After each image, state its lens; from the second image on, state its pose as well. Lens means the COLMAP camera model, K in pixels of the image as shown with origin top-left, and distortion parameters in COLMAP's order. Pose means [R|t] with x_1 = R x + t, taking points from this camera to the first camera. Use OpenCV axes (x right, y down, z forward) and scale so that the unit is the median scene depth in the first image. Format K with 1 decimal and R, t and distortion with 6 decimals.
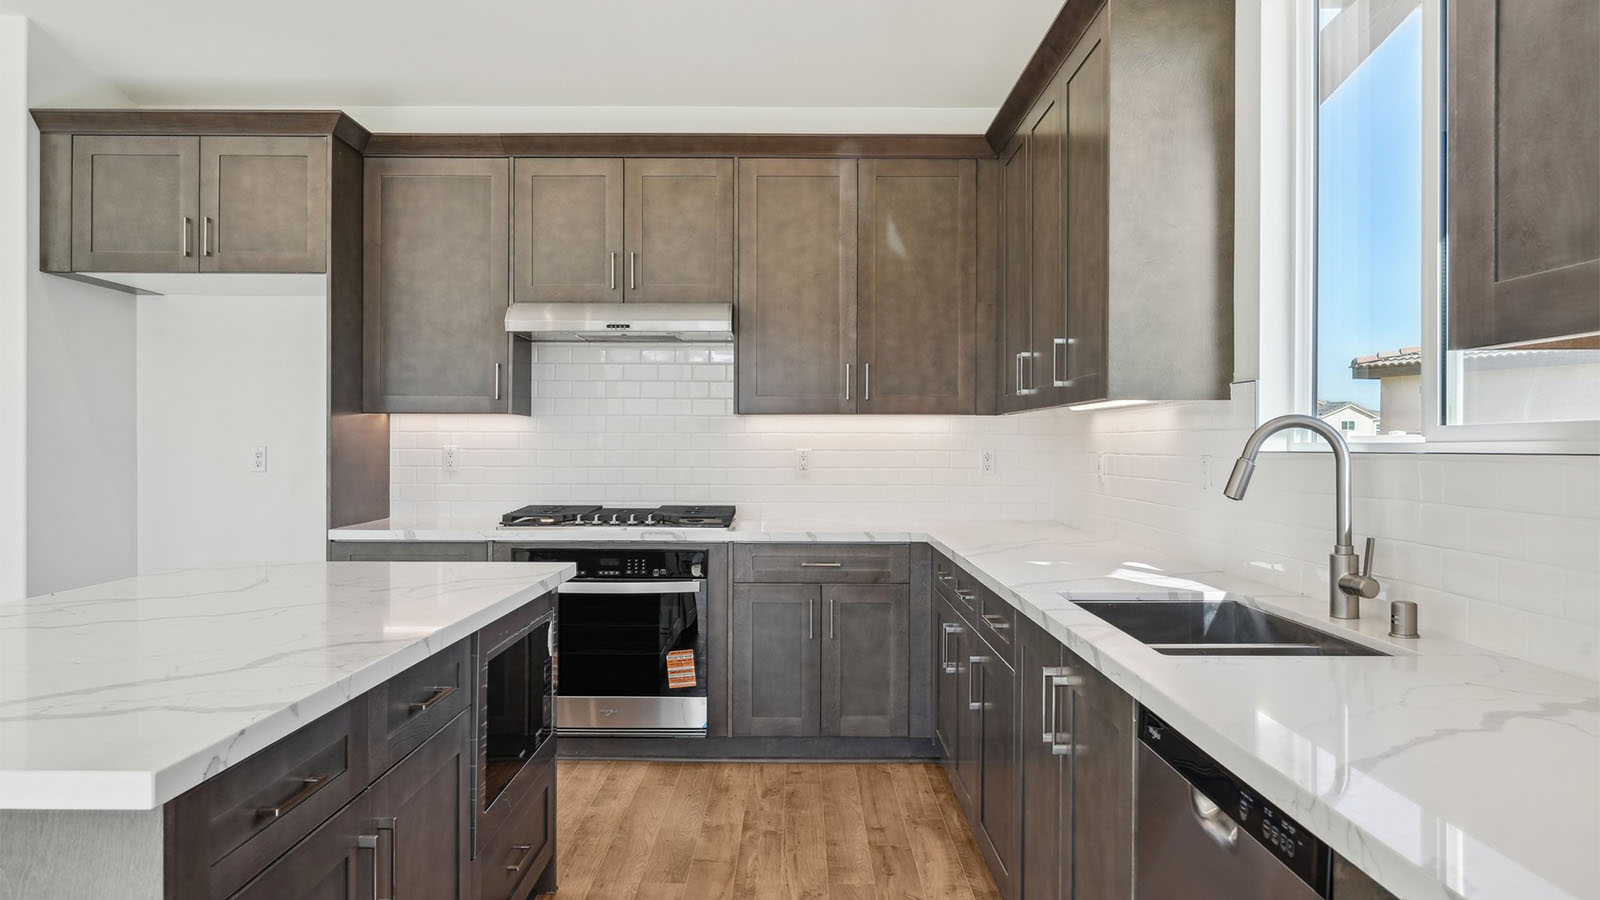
lens RADIAL K [[1085.3, 0, 794.4], [0, 1085.3, 444.9], [0, 0, 1]] dist [0.003767, 0.001503]
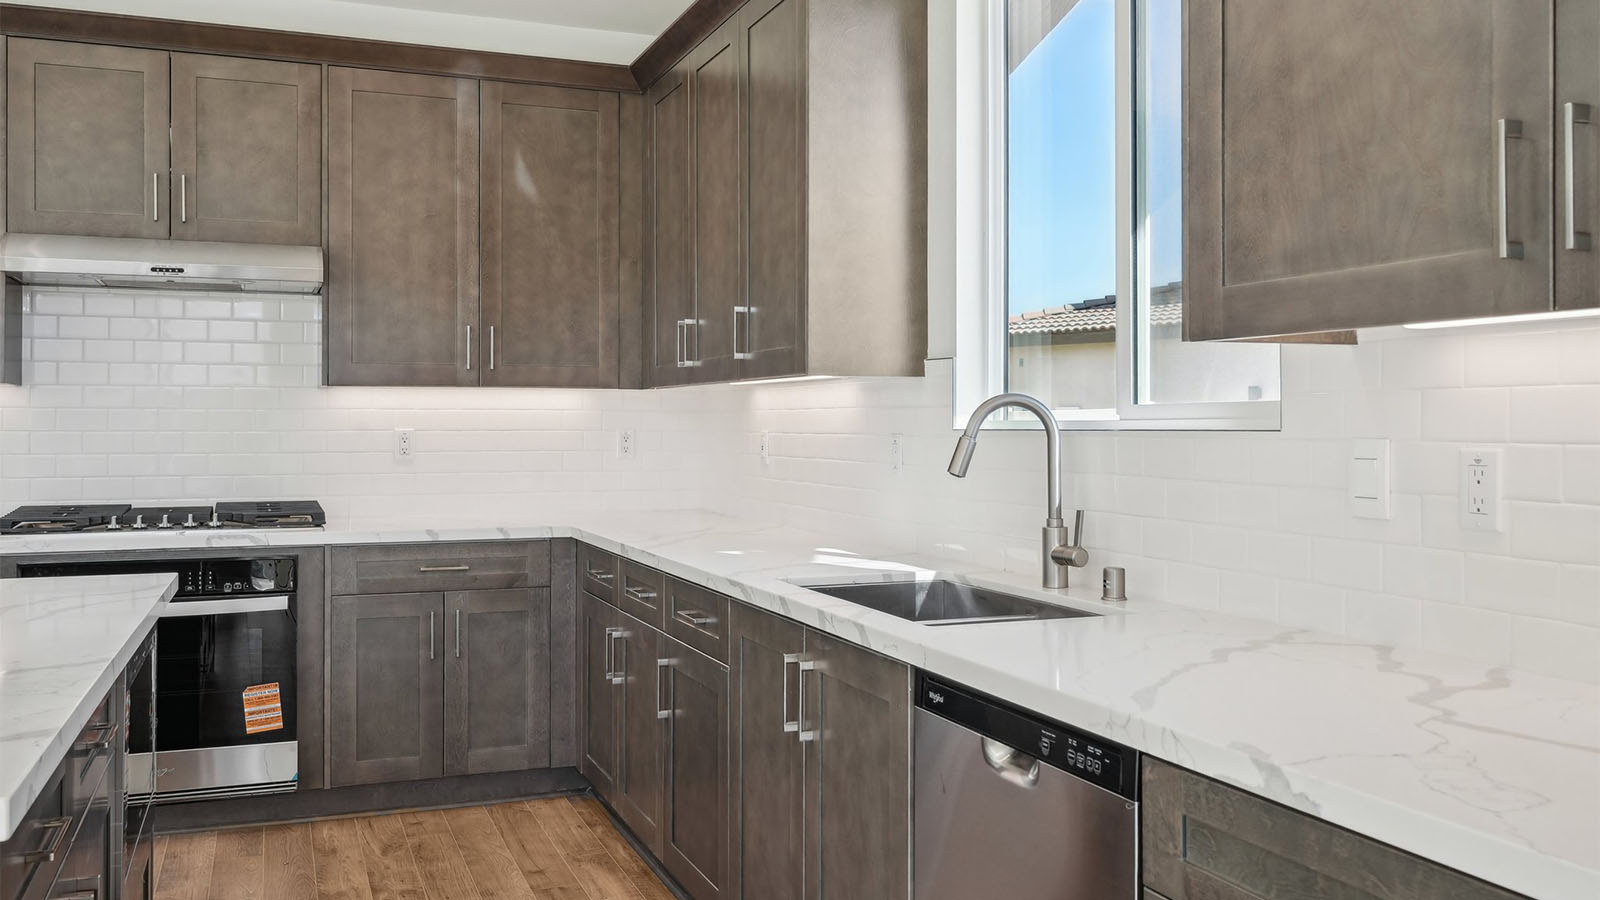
lens RADIAL K [[1366.5, 0, 803.9], [0, 1366.5, 411.1], [0, 0, 1]] dist [0.003003, 0.003805]
pose [[0.930023, 0.001255, 0.367500, -0.103376], [0.001994, 0.999962, -0.008463, -0.000211], [-0.367497, 0.008603, 0.929985, -0.069982]]
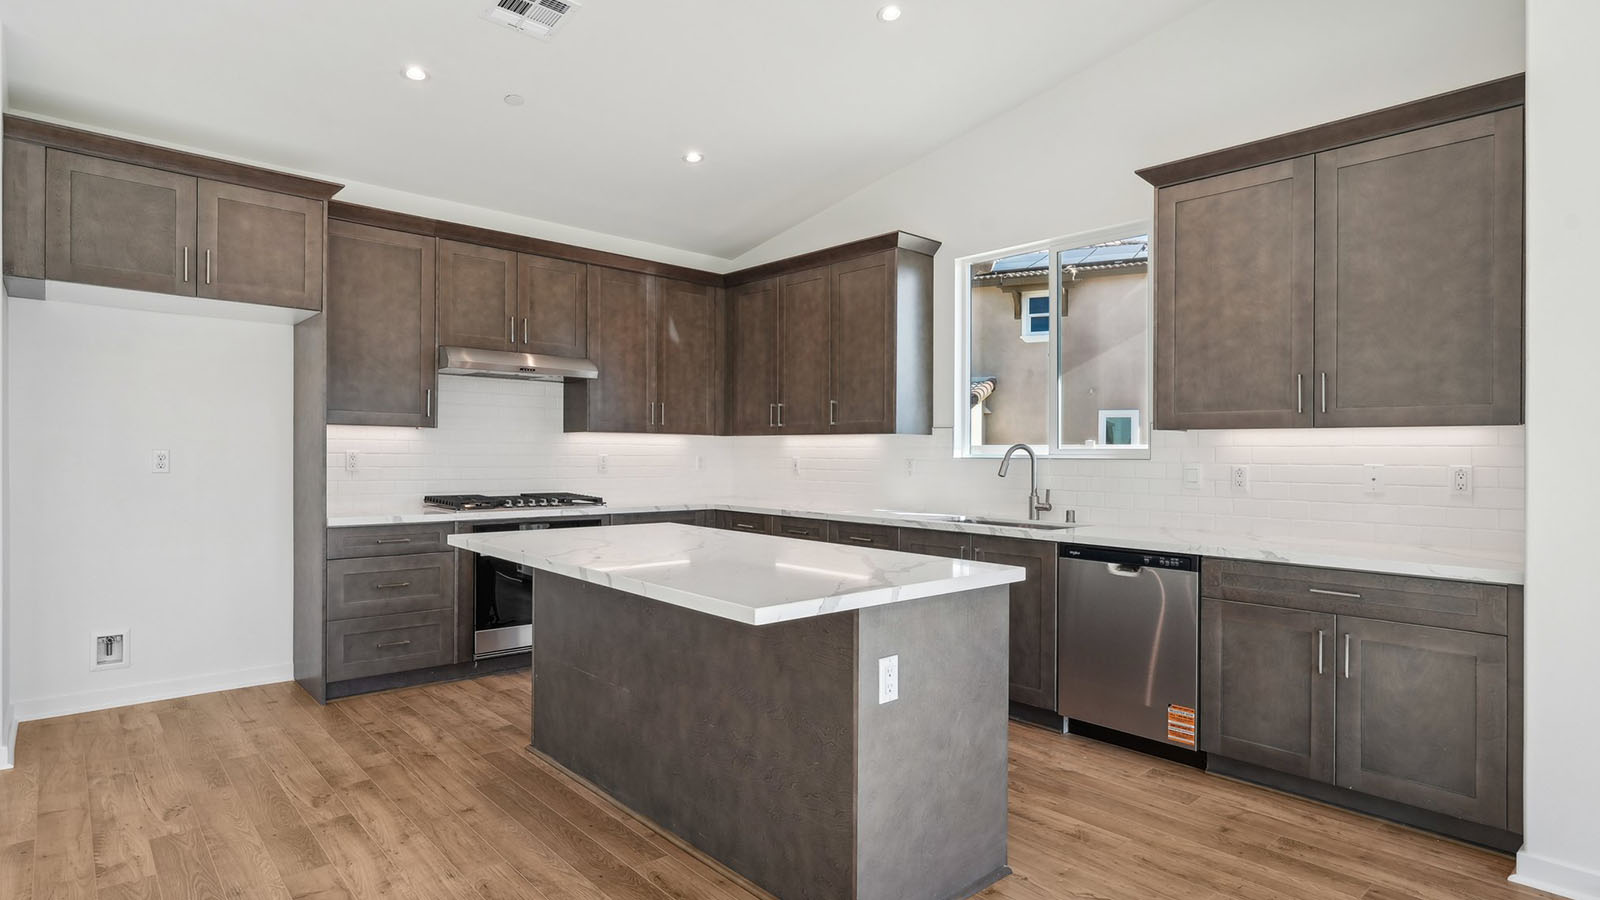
lens RADIAL K [[819.1, 0, 800.0], [0, 819.1, 450.0], [0, 0, 1]] dist [-0.000711, 0.000273]
pose [[0.739285, 0.008371, 0.673341, -0.660654], [-0.008186, 0.999961, -0.003443, -0.001266], [-0.673343, -0.002967, 0.739324, -0.059484]]
